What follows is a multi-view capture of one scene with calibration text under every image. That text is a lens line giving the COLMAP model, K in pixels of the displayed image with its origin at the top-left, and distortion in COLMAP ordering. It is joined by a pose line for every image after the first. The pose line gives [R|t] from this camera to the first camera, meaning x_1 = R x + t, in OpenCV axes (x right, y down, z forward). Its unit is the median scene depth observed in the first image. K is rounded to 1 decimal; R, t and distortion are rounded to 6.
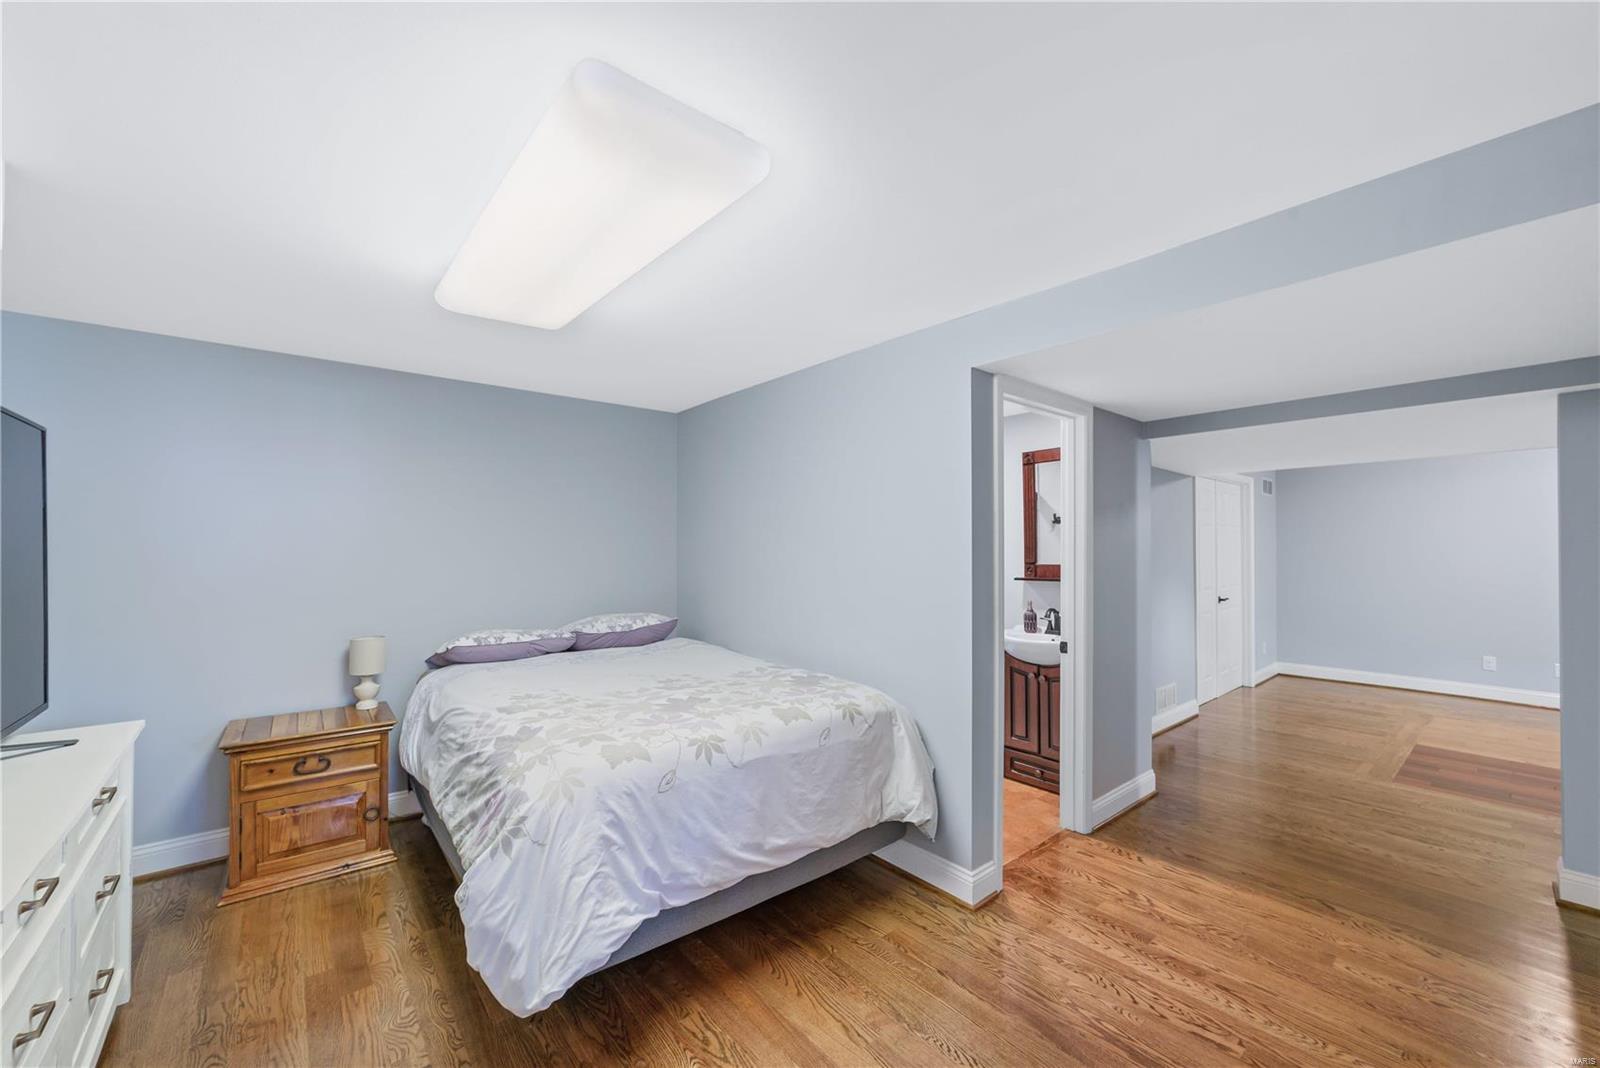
lens RADIAL K [[624.6, 0, 793.2], [0, 624.6, 524.9], [0, 0, 1]] dist [-0.024646, 0.008575]
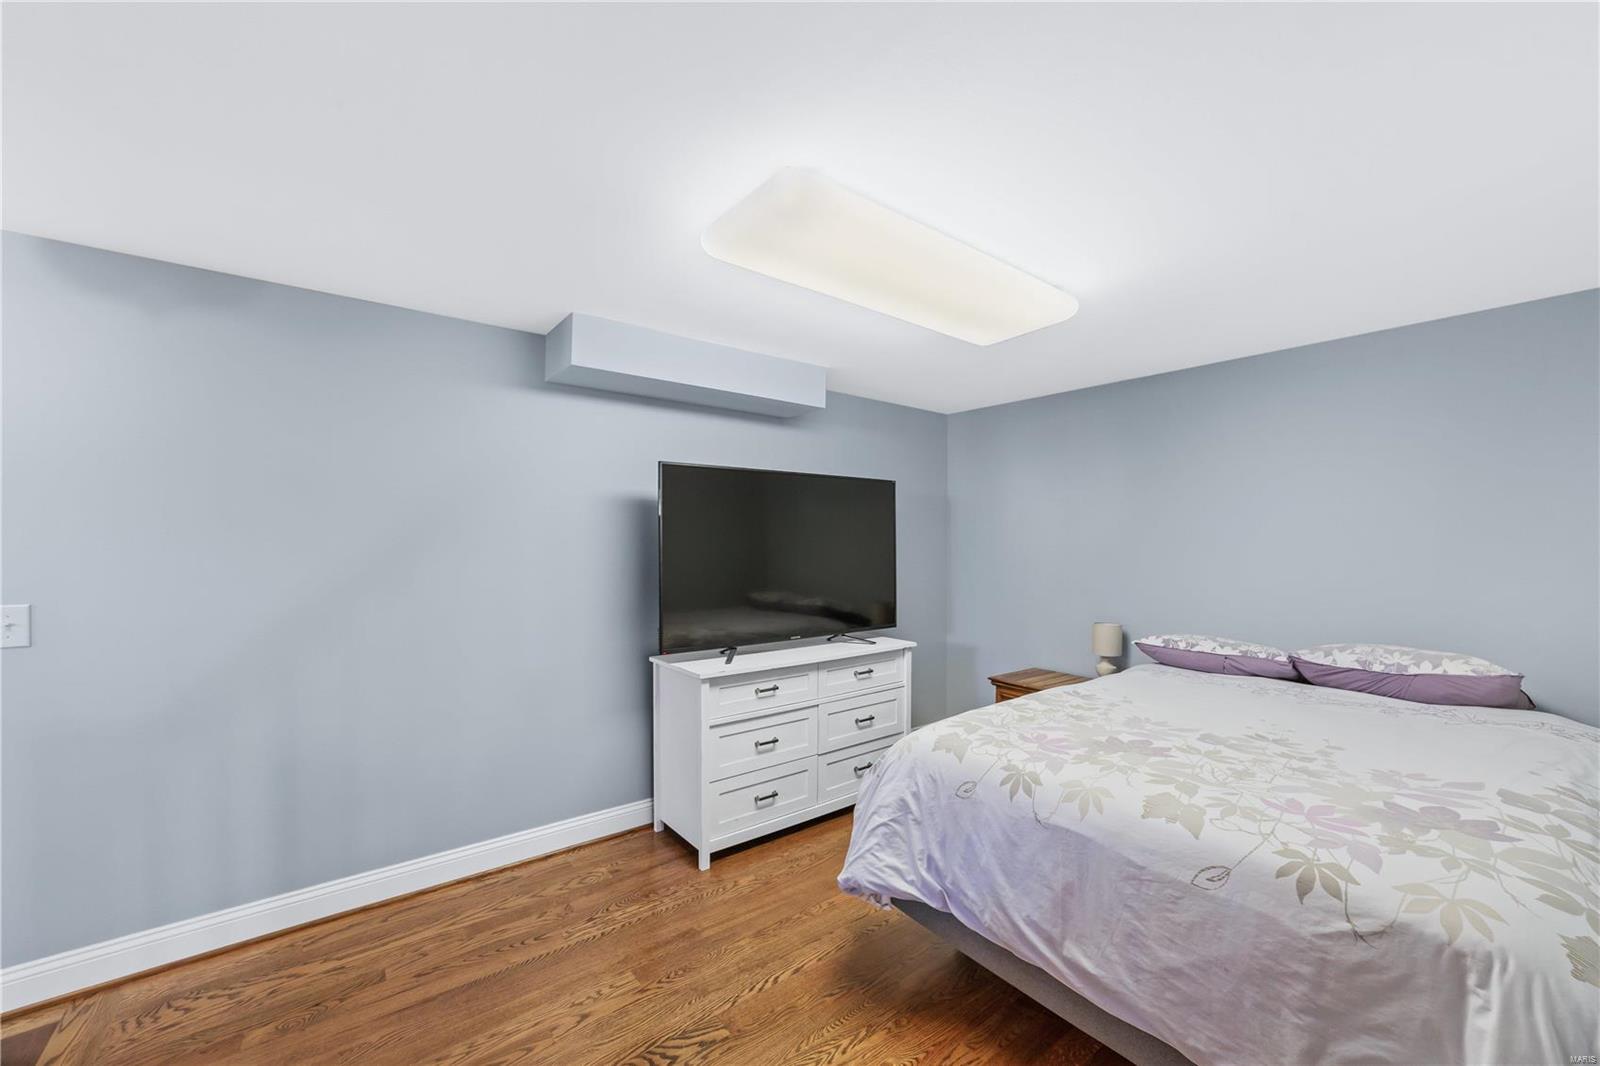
lens RADIAL K [[634.6, 0, 795.4], [0, 634.6, 529.1], [0, 0, 1]] dist [-0.026321, 0.008845]
pose [[-0.042844, -0.018846, -0.998904, 0.689590], [0.033736, 0.999225, -0.020299, 0.021171], [0.998512, -0.034569, -0.042175, 0.697321]]
